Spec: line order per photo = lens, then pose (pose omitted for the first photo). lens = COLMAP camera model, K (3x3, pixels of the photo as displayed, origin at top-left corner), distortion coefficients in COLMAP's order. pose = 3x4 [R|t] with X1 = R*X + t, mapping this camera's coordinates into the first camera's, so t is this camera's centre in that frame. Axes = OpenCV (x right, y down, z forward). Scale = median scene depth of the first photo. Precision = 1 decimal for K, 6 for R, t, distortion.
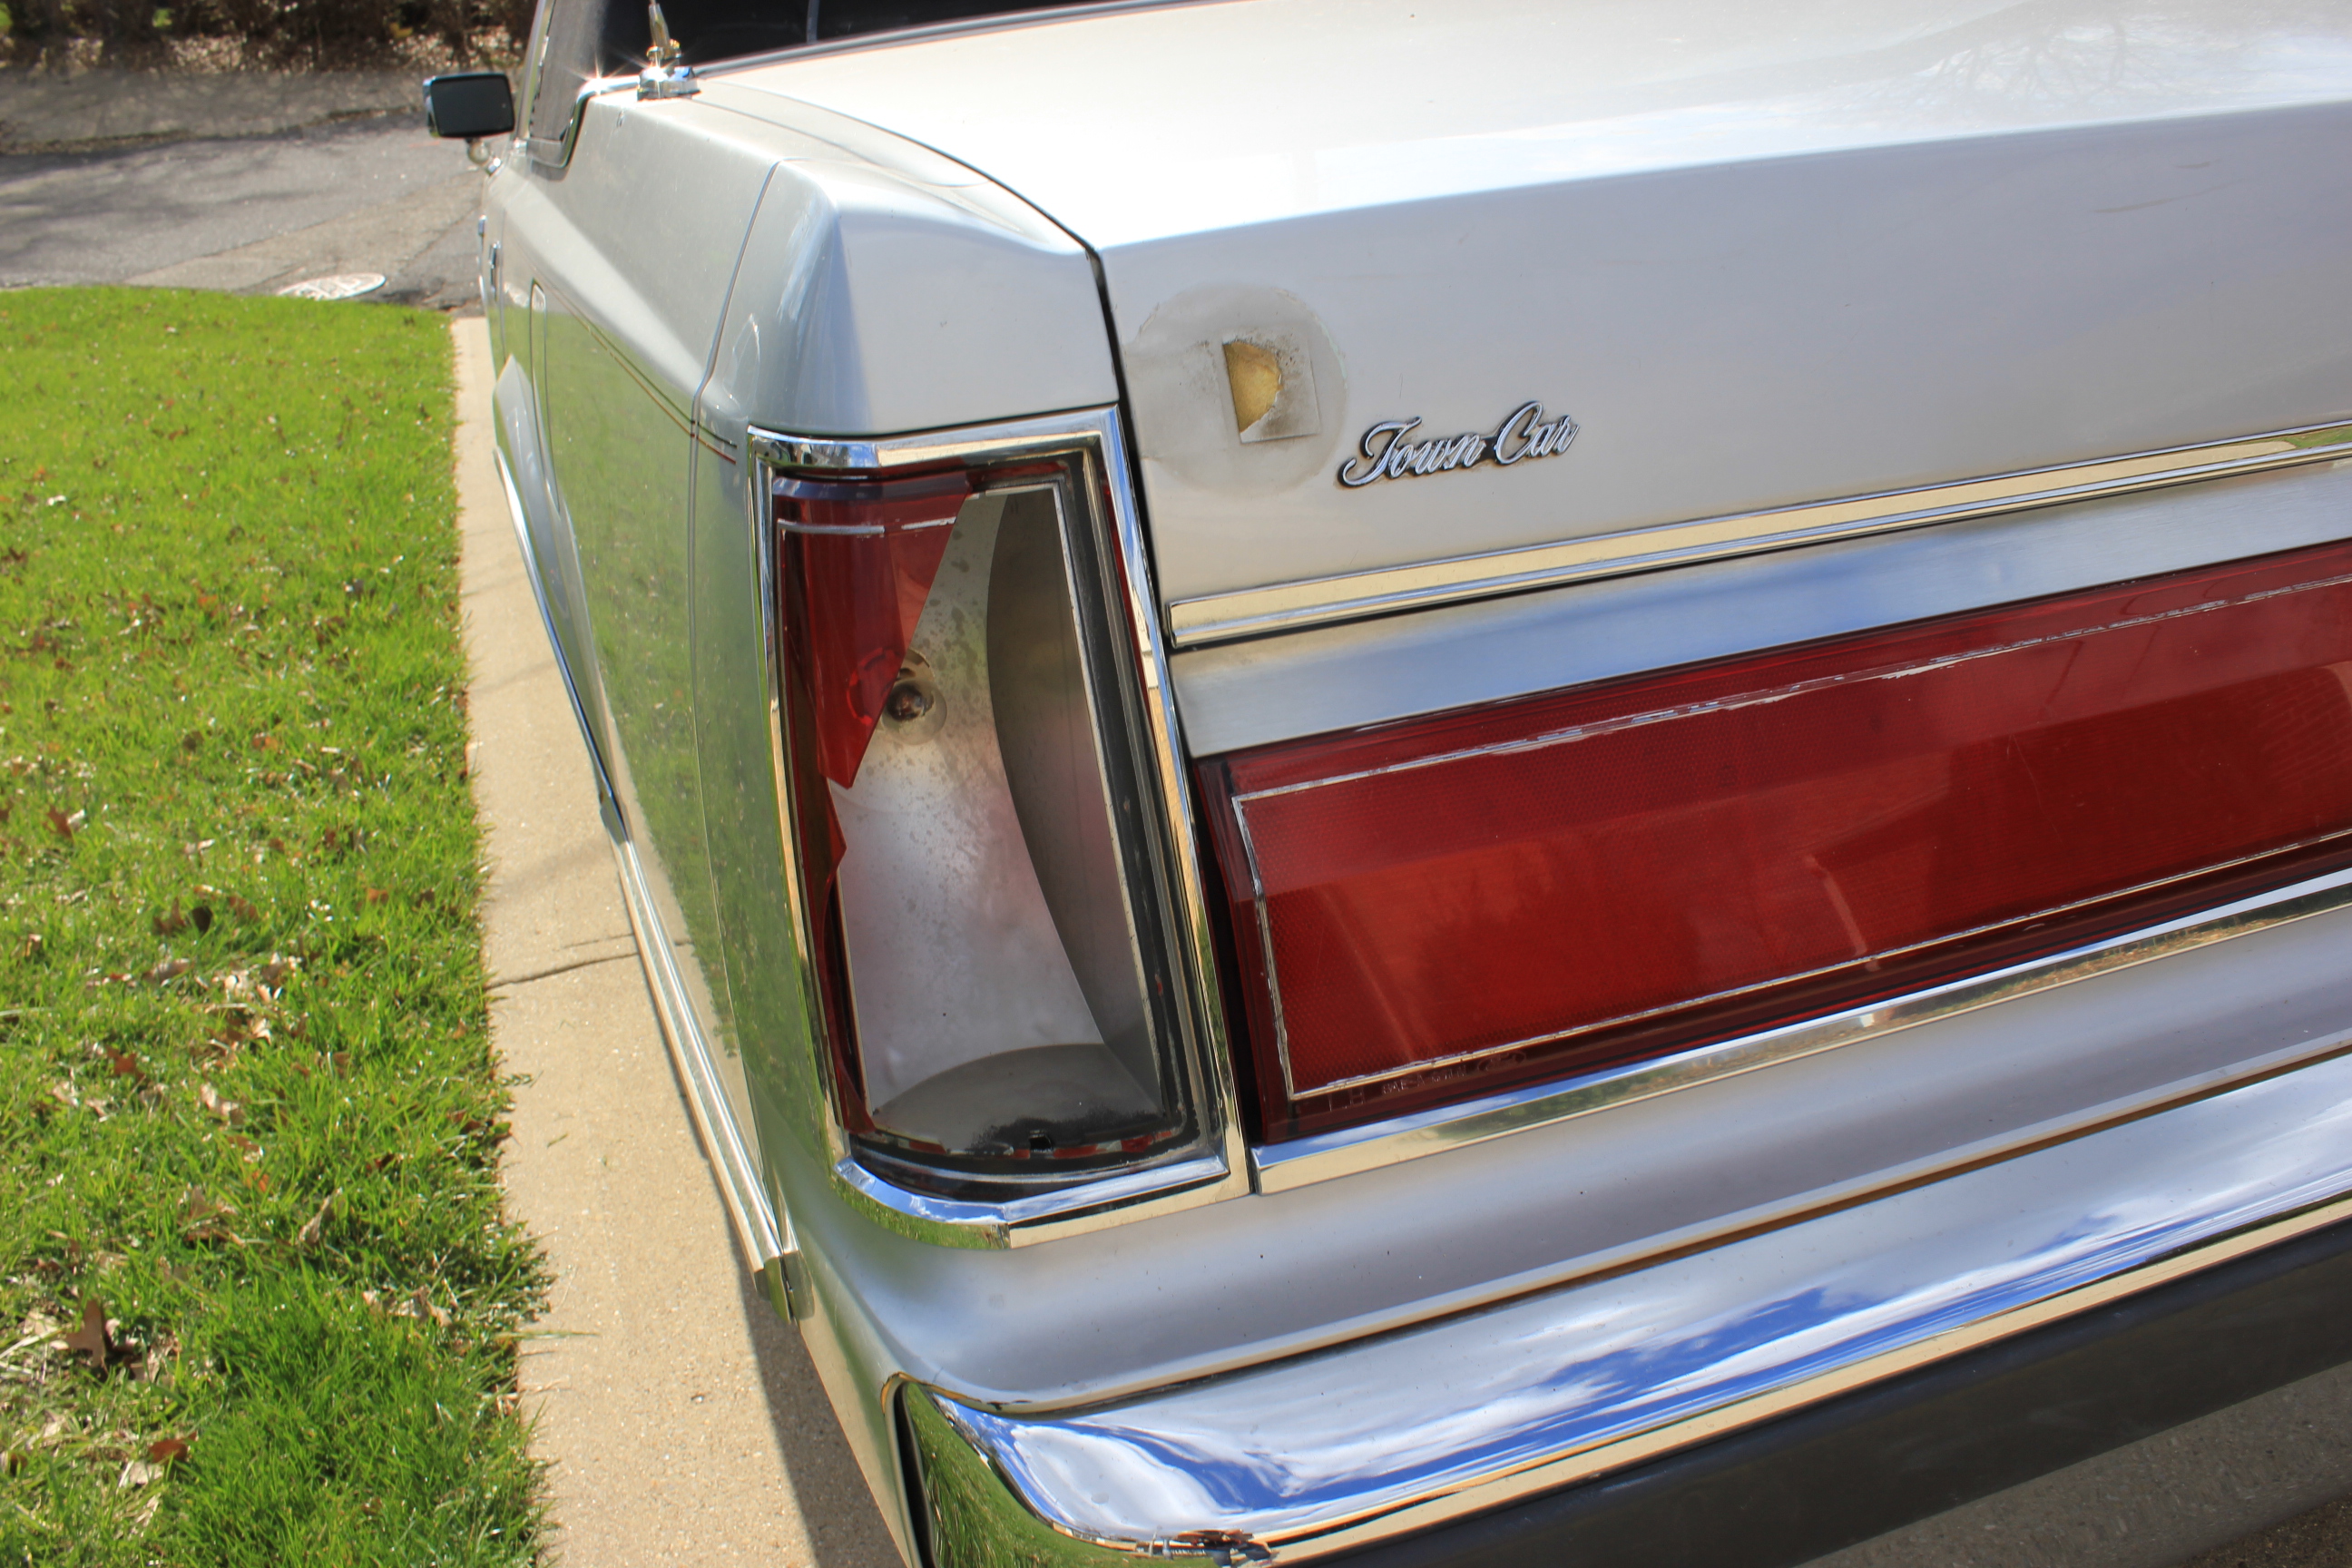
lens RADIAL K [[1989.5, 0, 1176.0], [0, 1989.5, 784.0], [0, 0, 1]] dist [-0.144426, 0.136165]
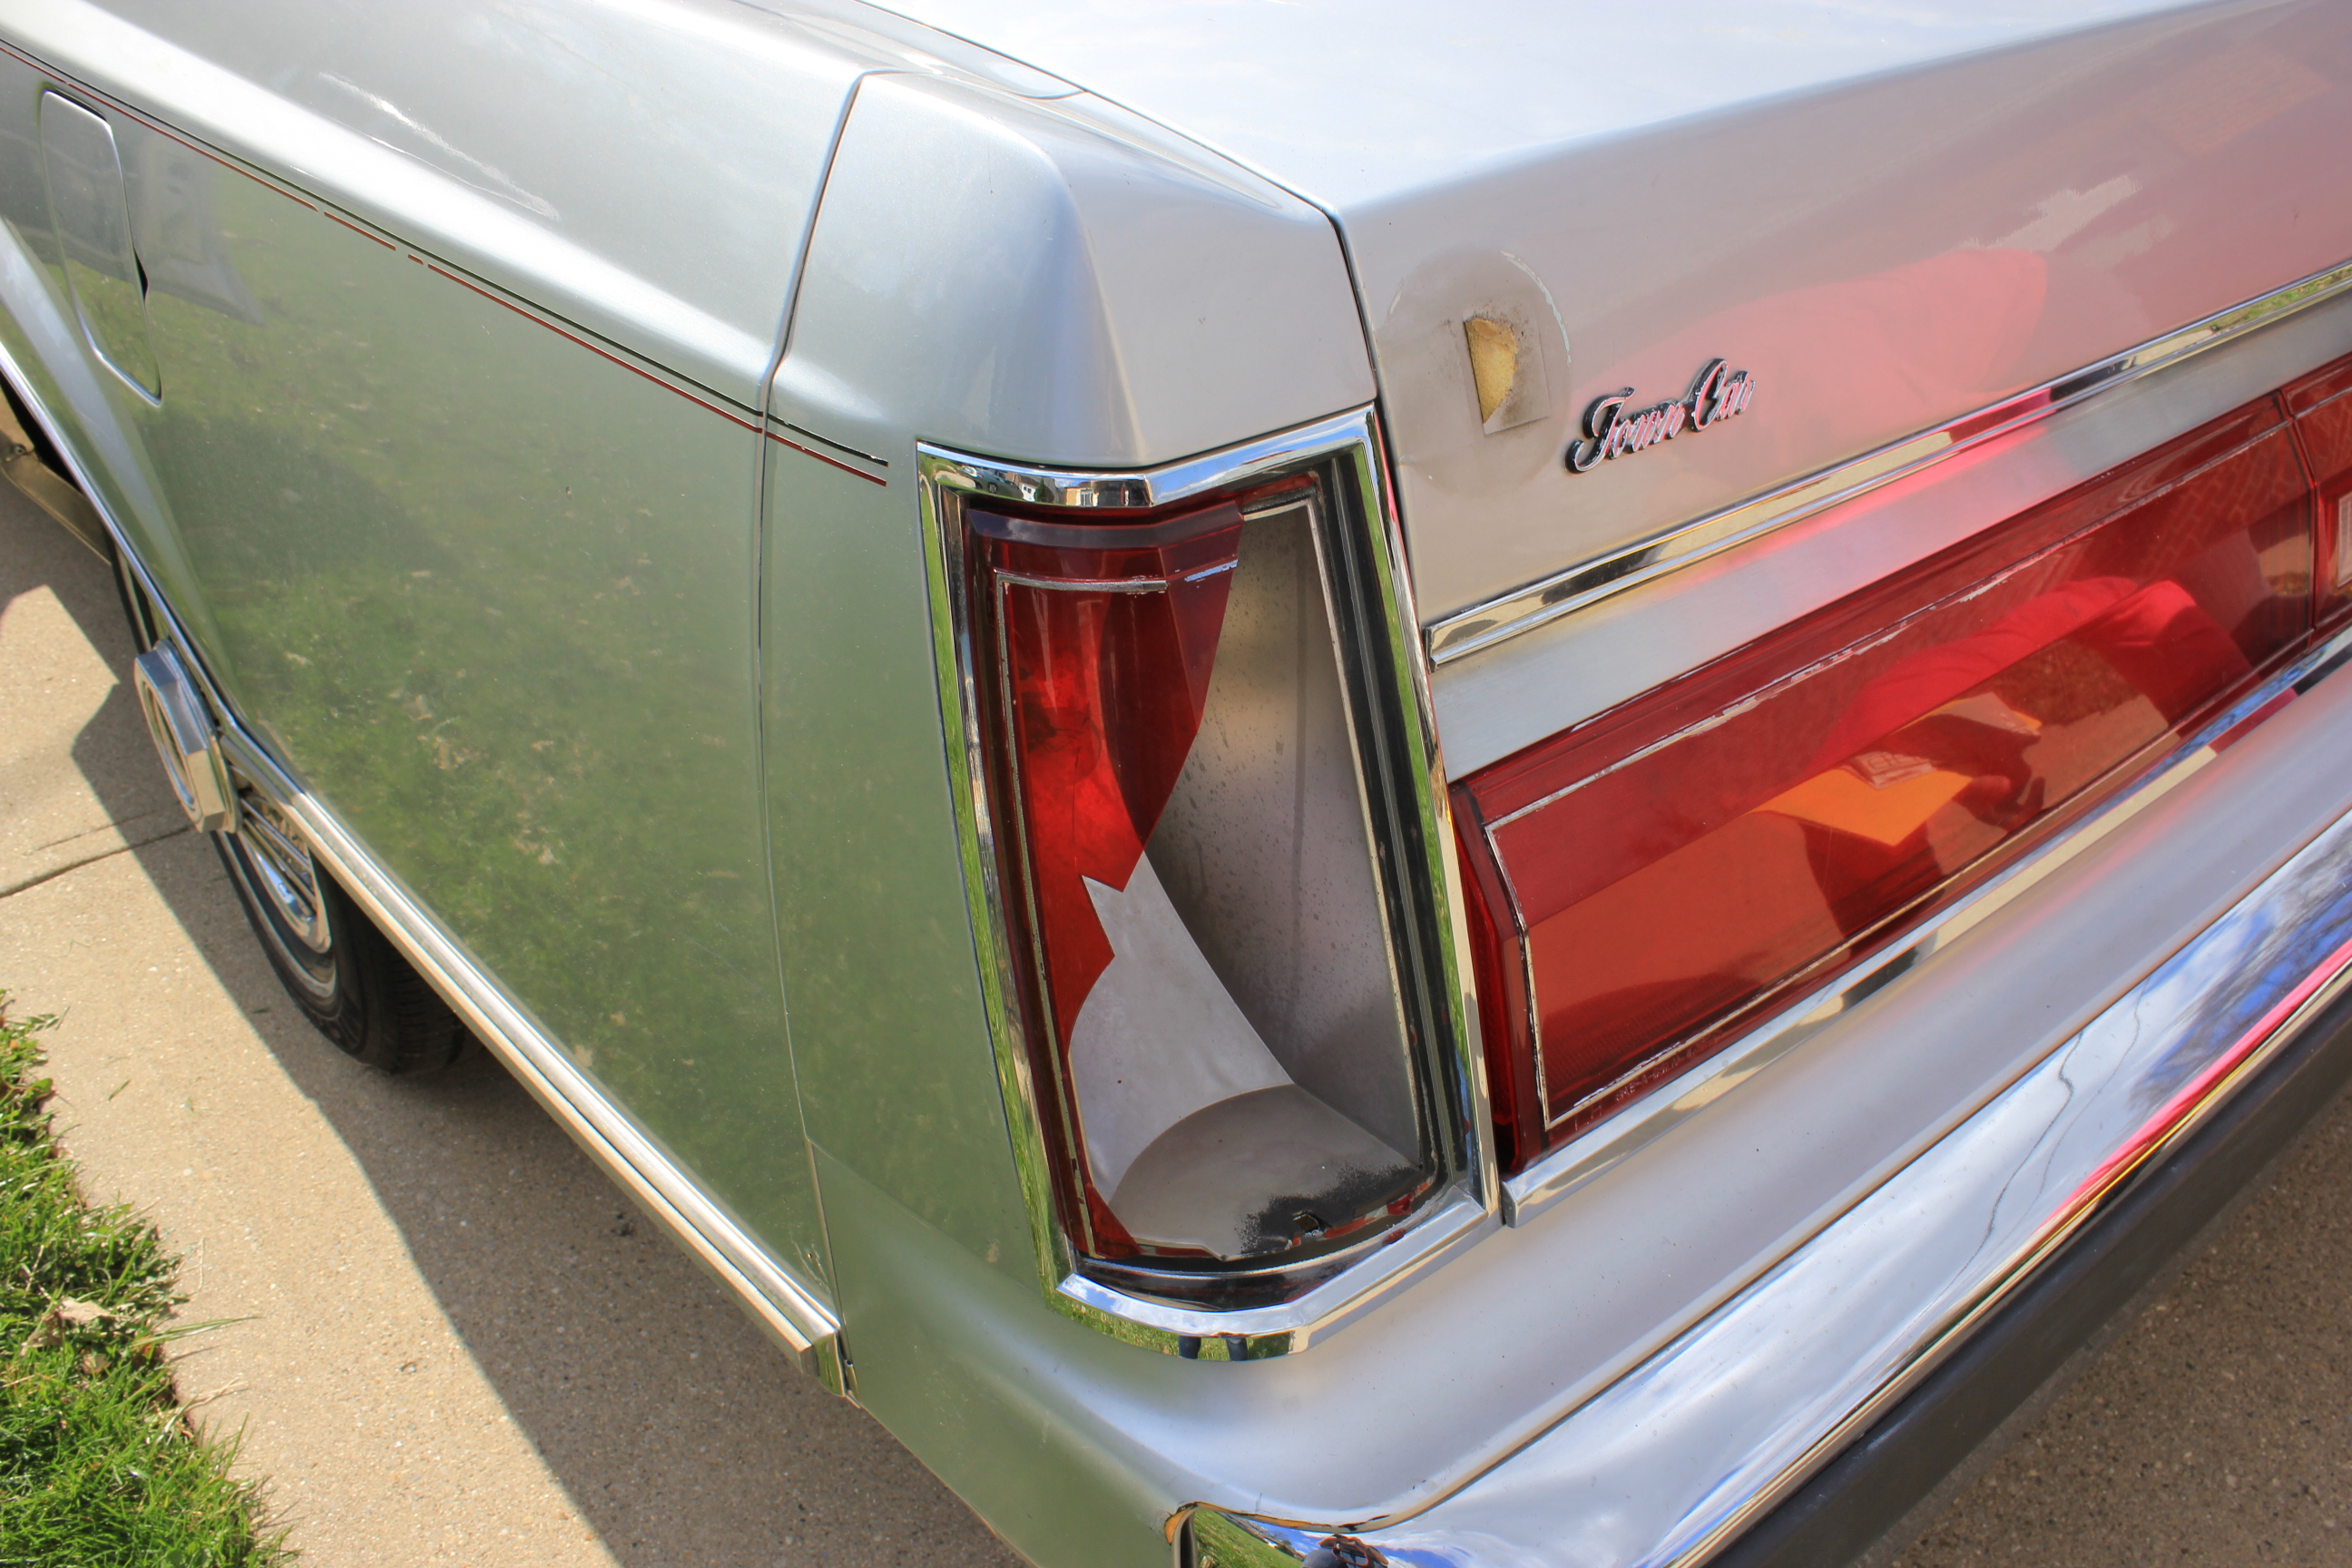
lens RADIAL K [[2001.0, 0, 1176.0], [0, 2001.0, 784.0], [0, 0, 1]] dist [-0.189237, 0.220323]
pose [[0.935935, -0.121344, 0.330608, -0.396048], [0.066648, 0.982830, 0.172055, -0.175801], [-0.345809, -0.138998, 0.927952, 0.202630]]
